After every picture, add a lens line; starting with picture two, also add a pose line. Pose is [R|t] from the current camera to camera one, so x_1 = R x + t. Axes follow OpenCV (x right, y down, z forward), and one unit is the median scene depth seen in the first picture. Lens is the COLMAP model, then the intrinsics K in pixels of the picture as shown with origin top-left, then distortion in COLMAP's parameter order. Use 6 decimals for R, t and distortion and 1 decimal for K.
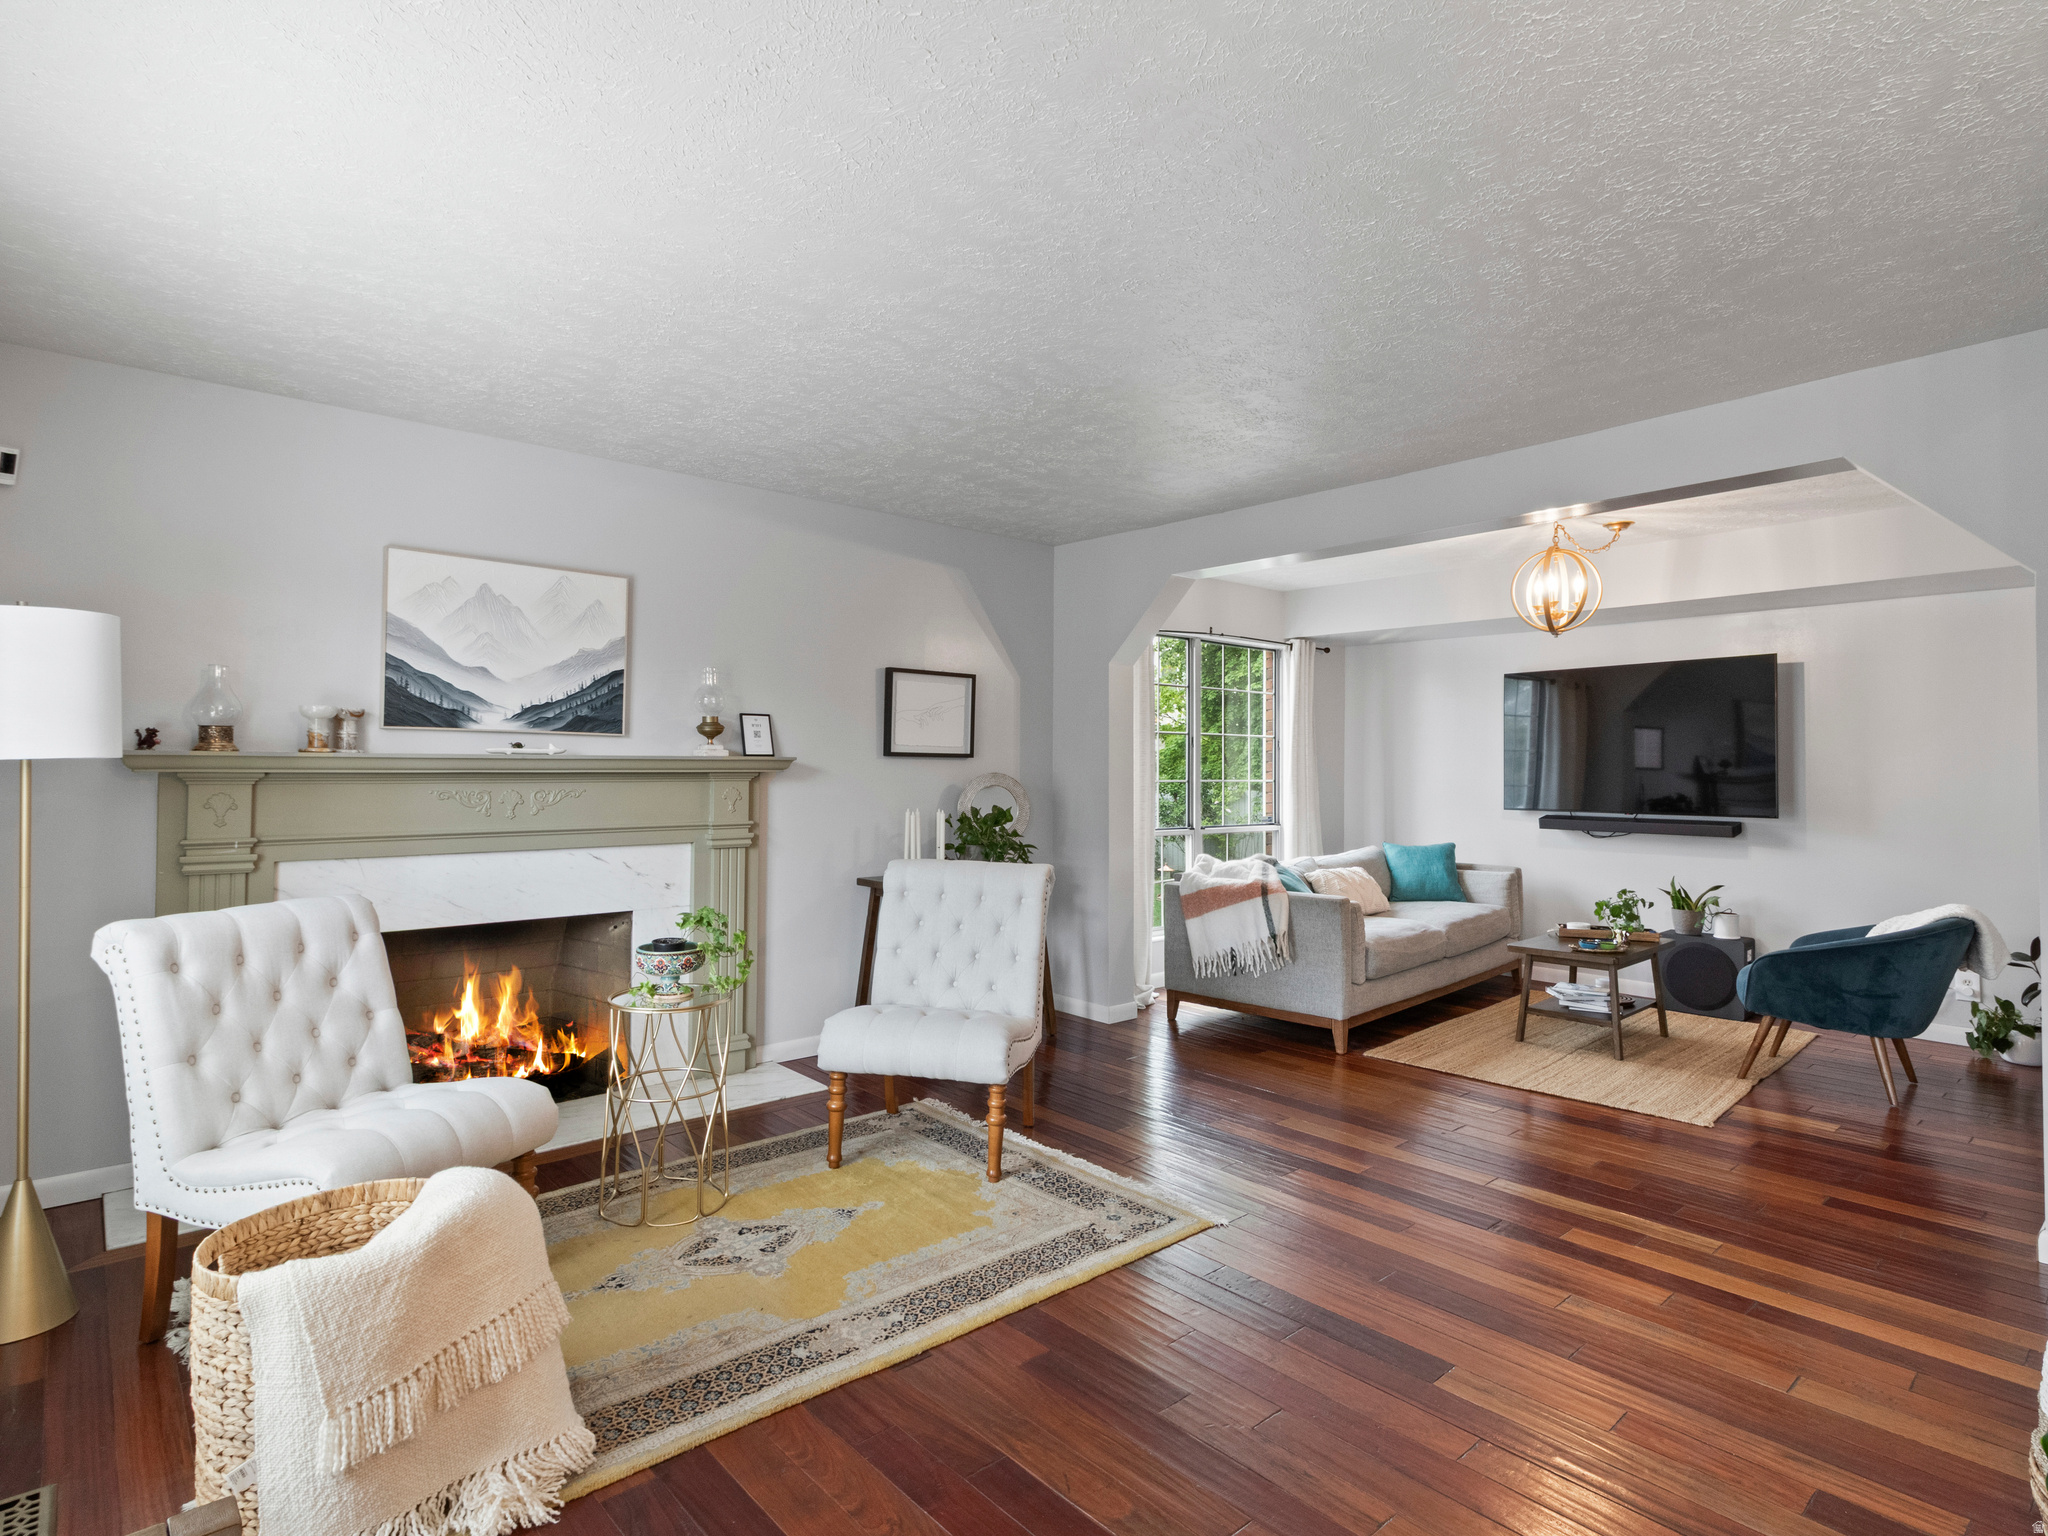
lens RADIAL K [[1081.7, 0, 1010.5], [0, 1081.7, 753.3], [0, 0, 1]] dist [0.002058, 0.000527]
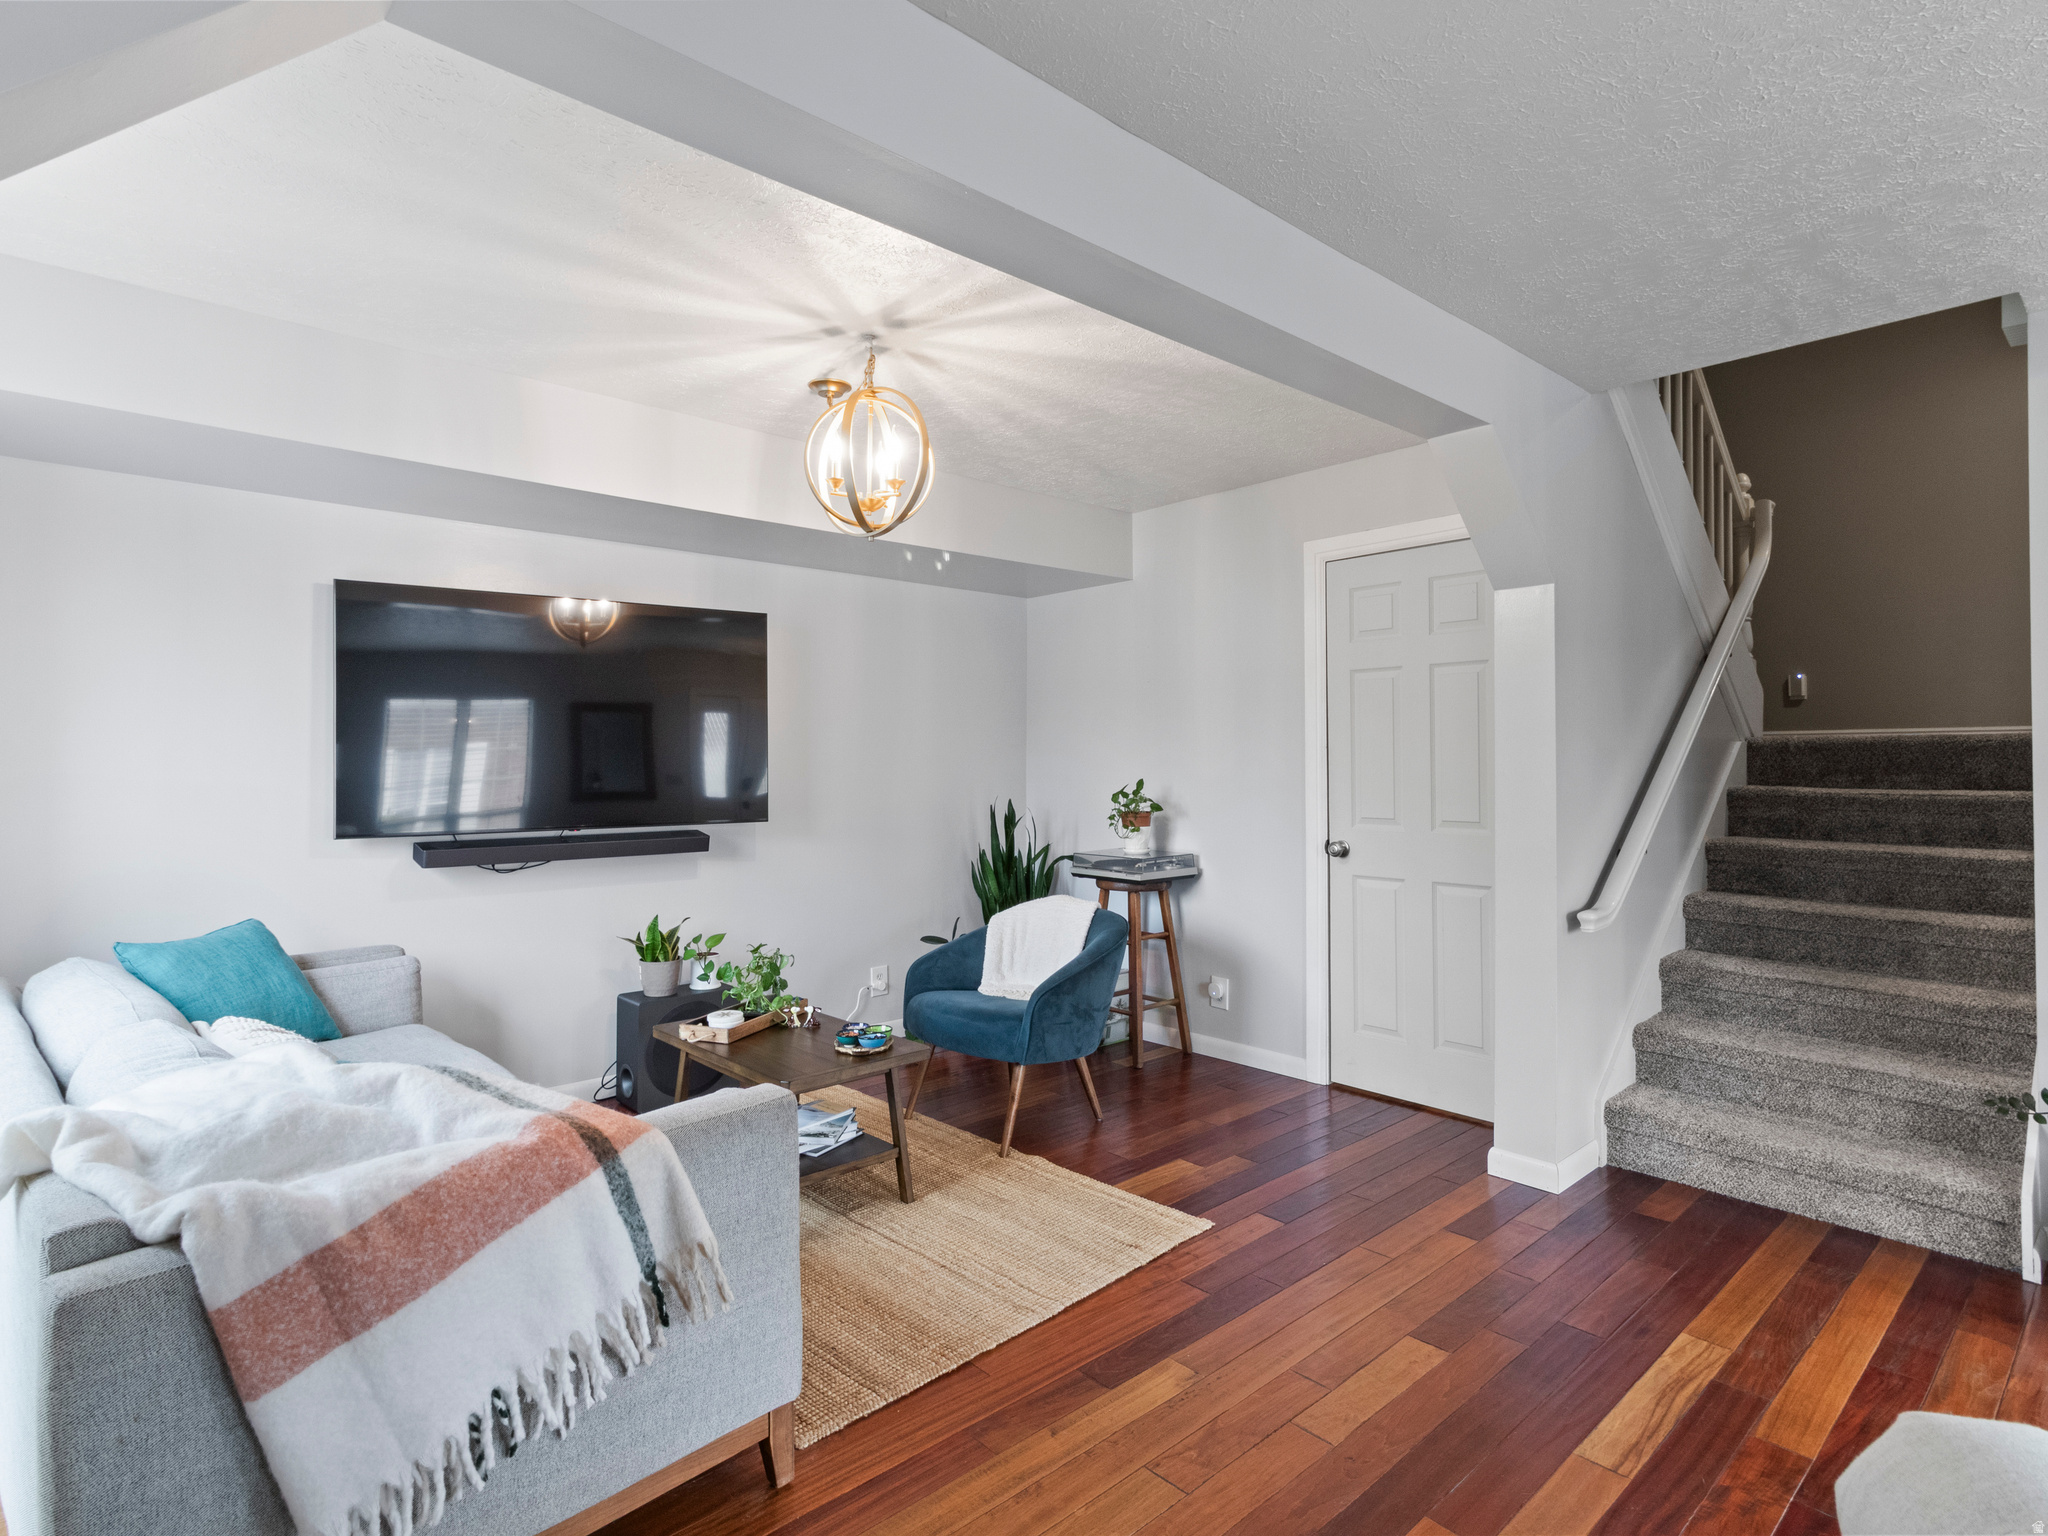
lens RADIAL K [[1081.7, 0, 1019.4], [0, 1081.7, 768.0], [0, 0, 1]] dist [0.002058, 0.000527]
pose [[-0.019033, -0.012103, 0.999746, -0.097007], [-0.004631, 0.999917, 0.012017, 0.015421], [-0.999808, -0.004401, -0.019087, 1.050173]]
